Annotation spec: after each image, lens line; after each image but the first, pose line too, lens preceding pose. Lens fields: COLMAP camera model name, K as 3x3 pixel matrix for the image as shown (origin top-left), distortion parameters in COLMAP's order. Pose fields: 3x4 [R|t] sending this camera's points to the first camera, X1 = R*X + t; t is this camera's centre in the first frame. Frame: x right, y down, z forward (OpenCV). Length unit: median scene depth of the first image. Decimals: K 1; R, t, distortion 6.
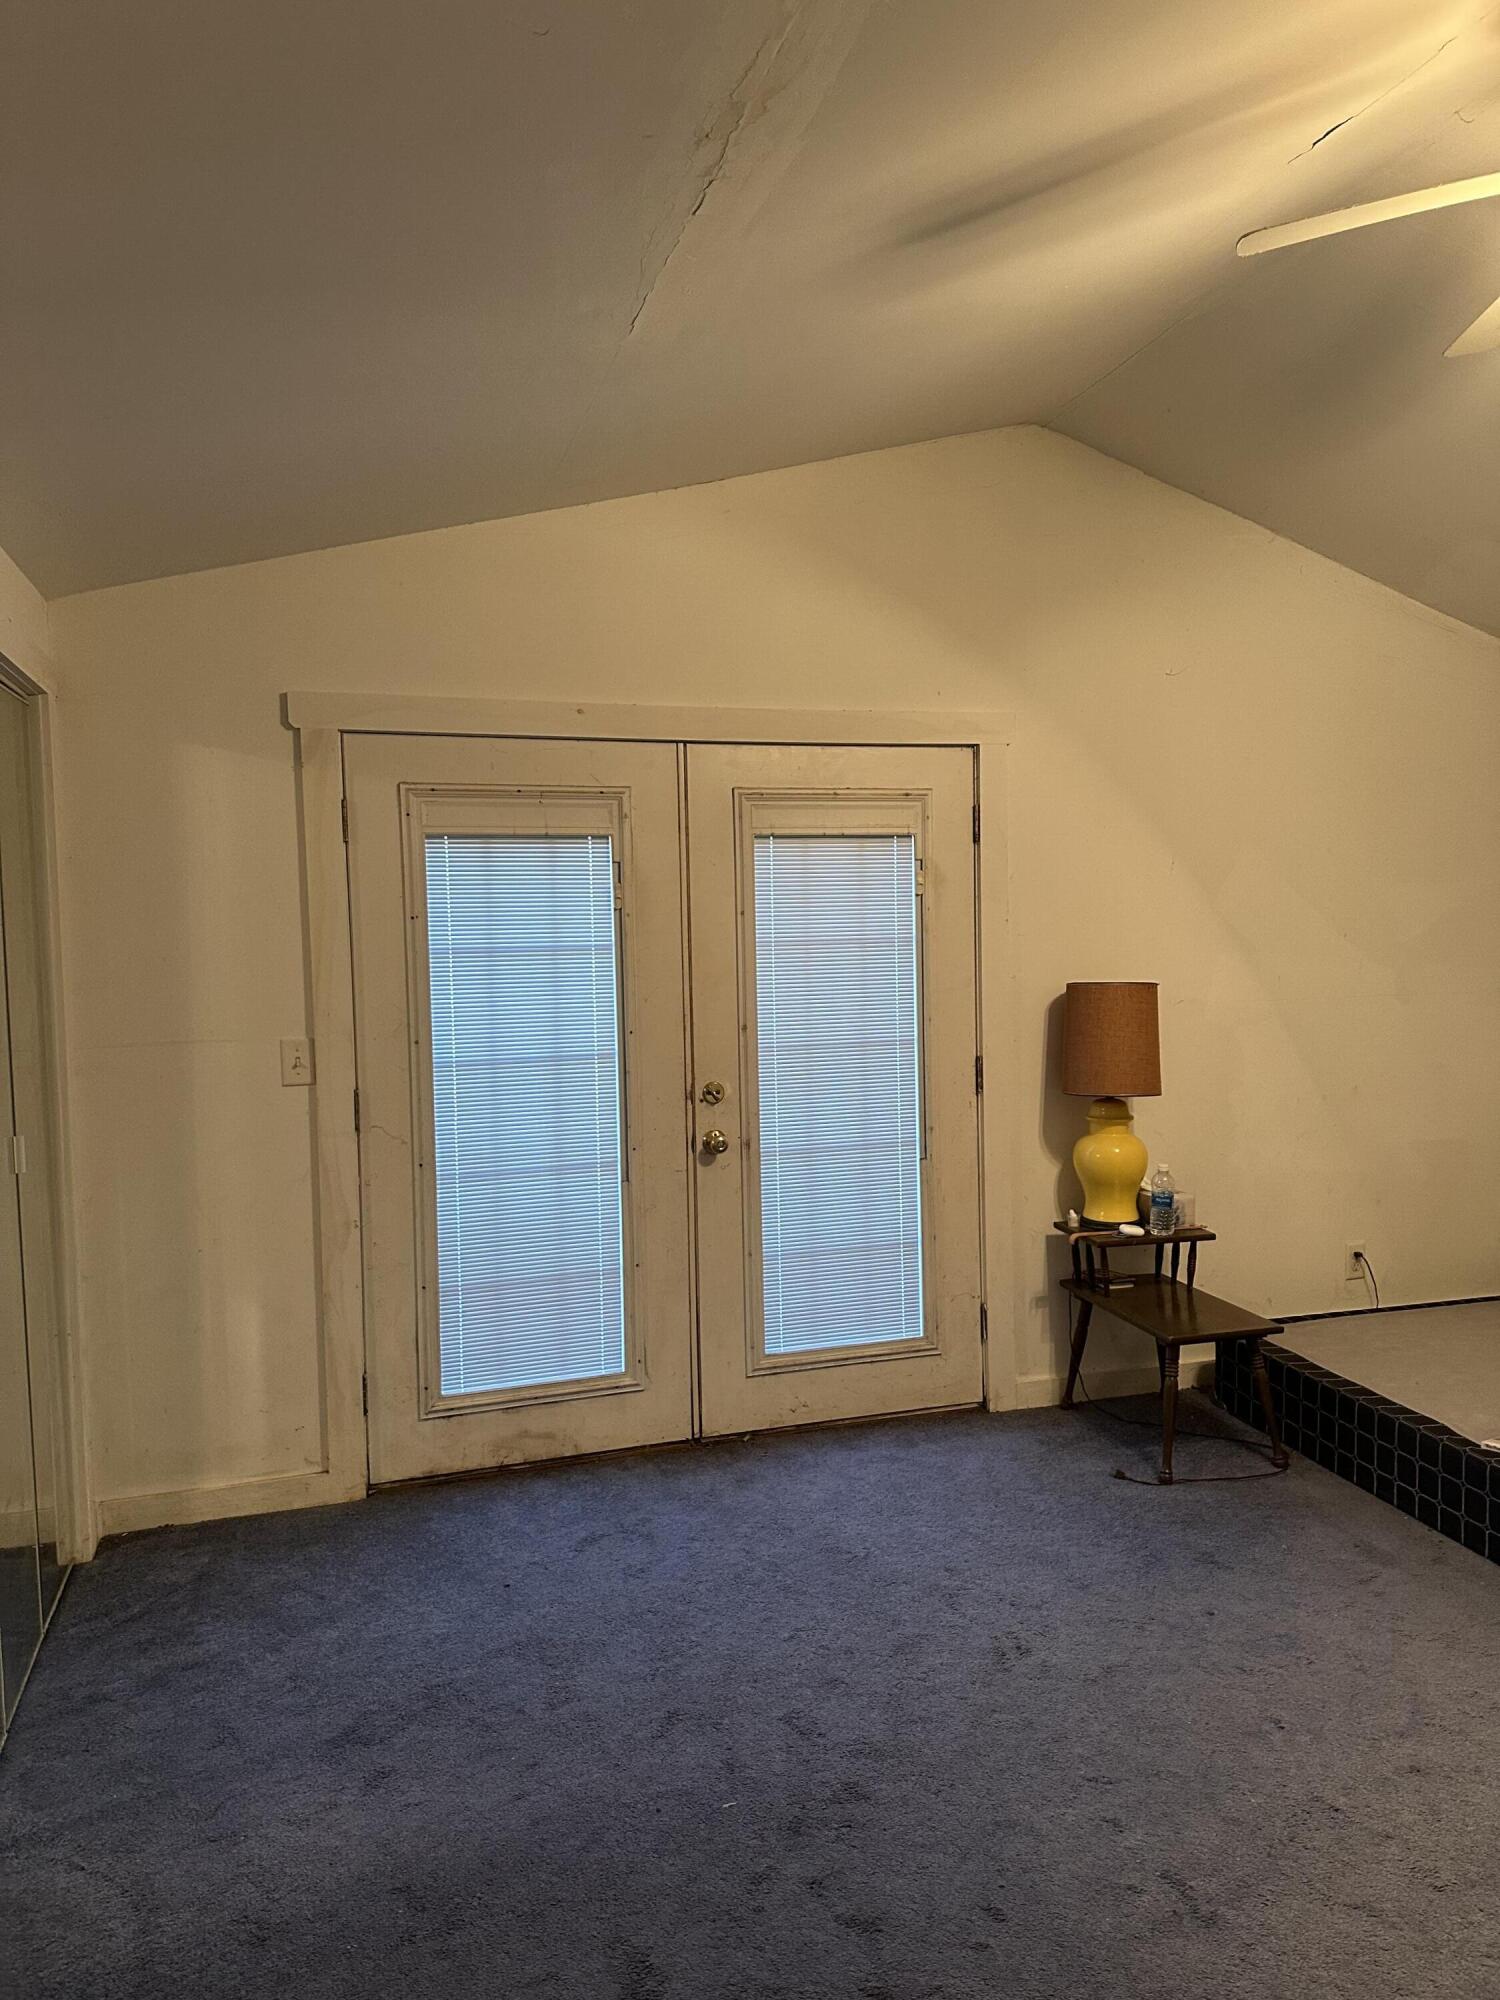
lens RADIAL K [[1349.8, 0, 750.0], [0, 1349.8, 1000.0], [0, 0, 1]] dist [0.060507, -0.124815]
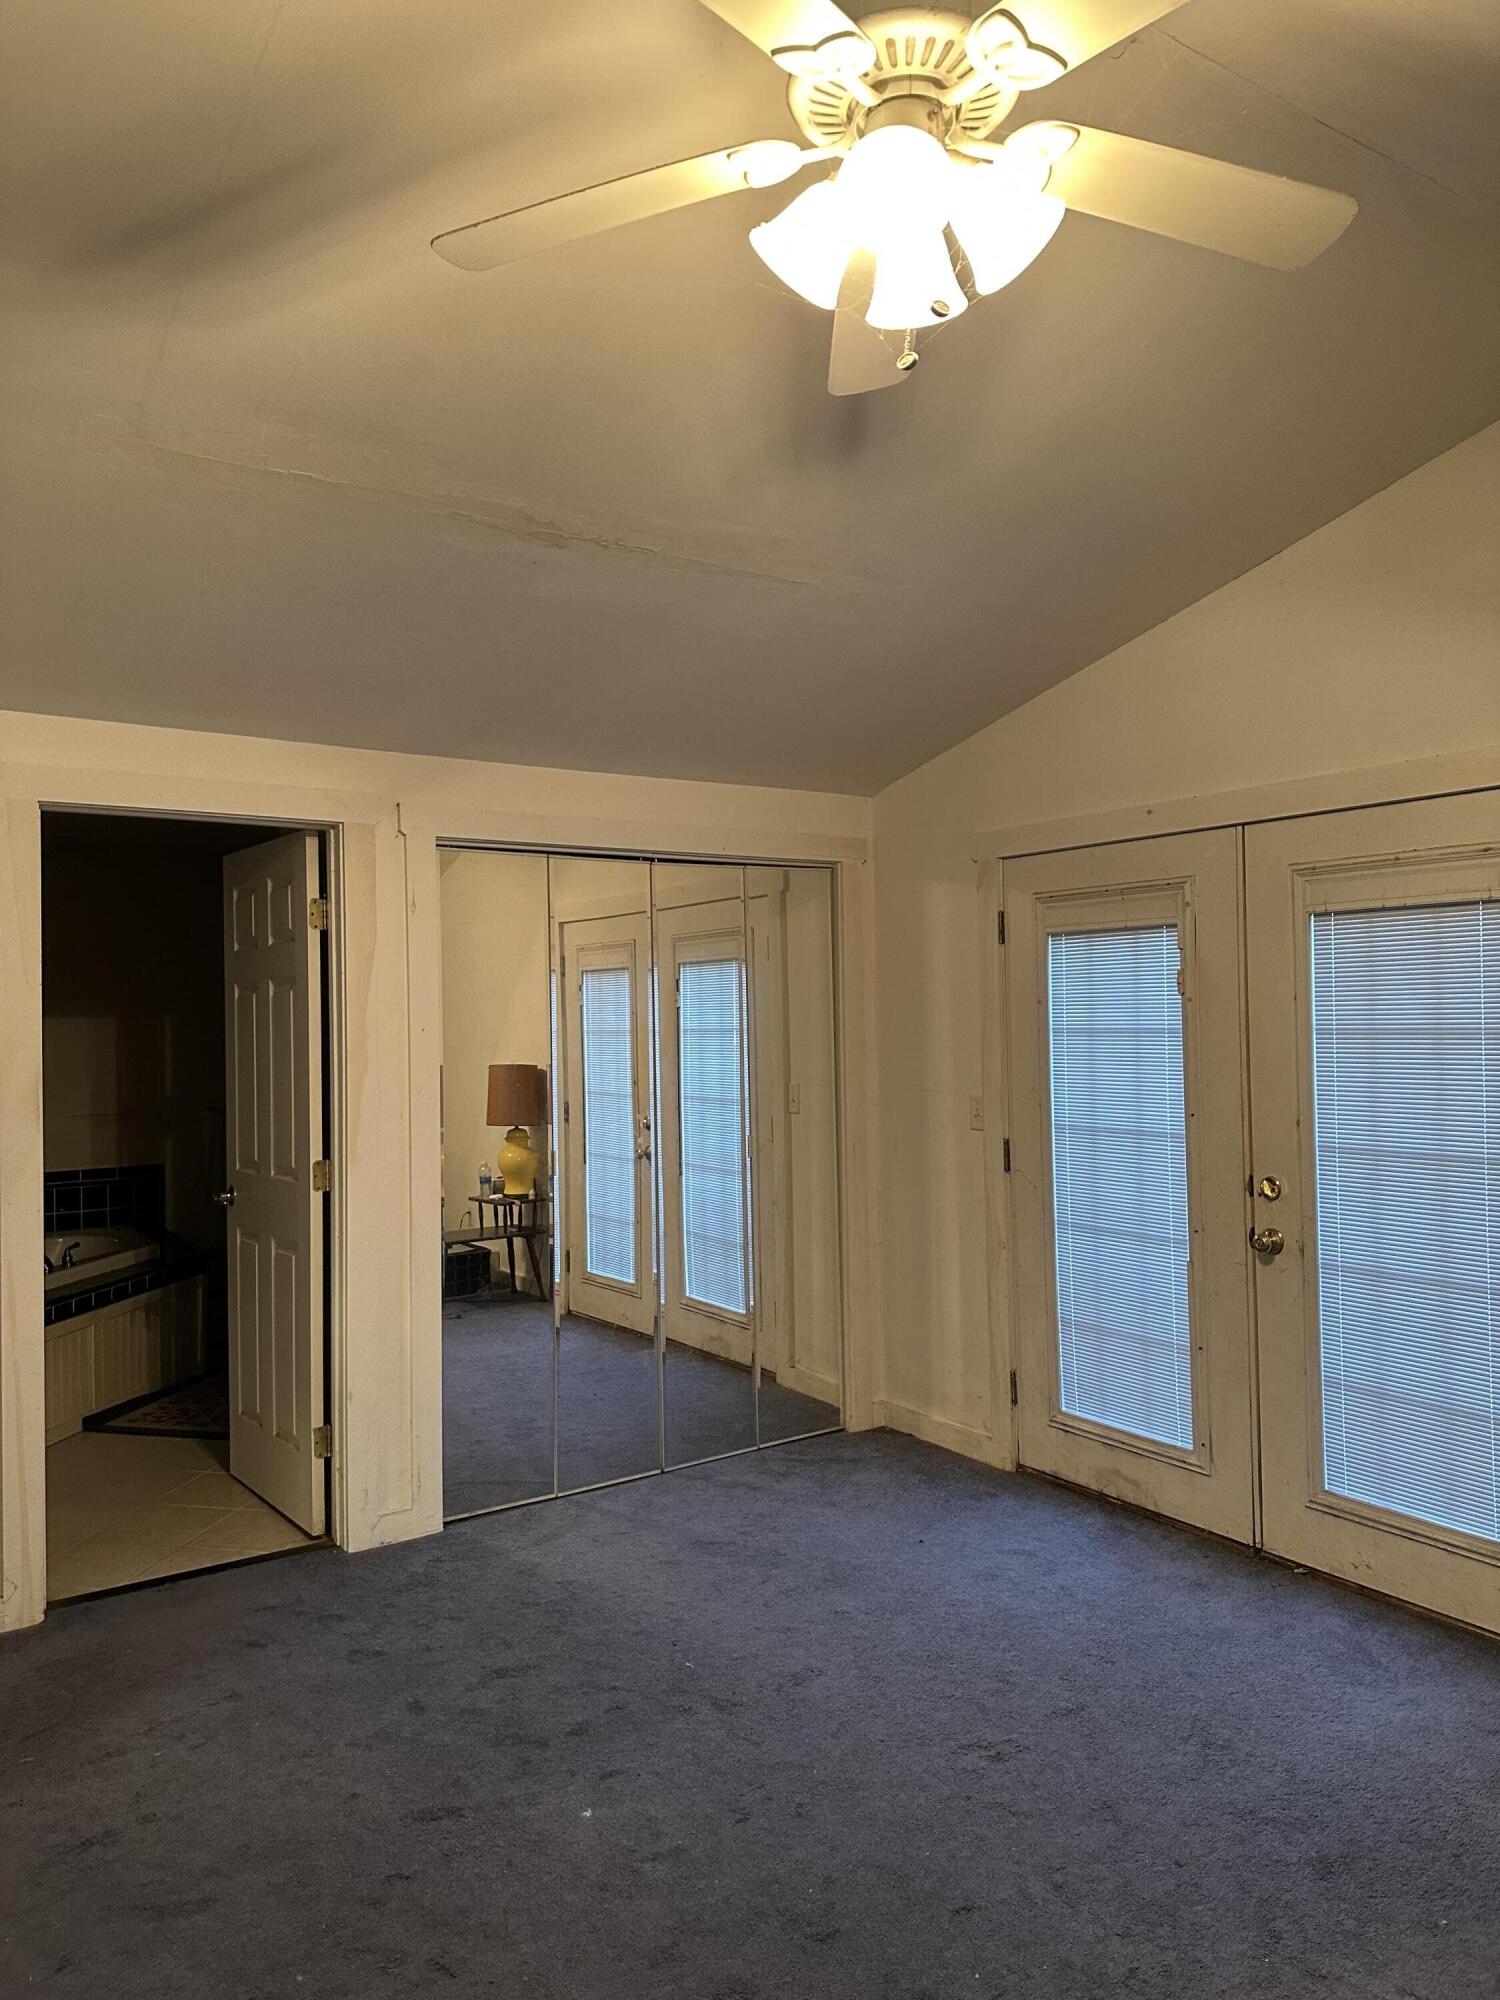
lens RADIAL K [[1356.5, 0, 750.8], [0, 1356.5, 964.2], [0, 0, 1]] dist [0.002696, -0.079779]
pose [[0.285317, -0.016209, -0.958296, 0.801099], [-0.037529, 0.998901, -0.028069, -0.048868], [0.957698, 0.043972, 0.284396, 0.386315]]
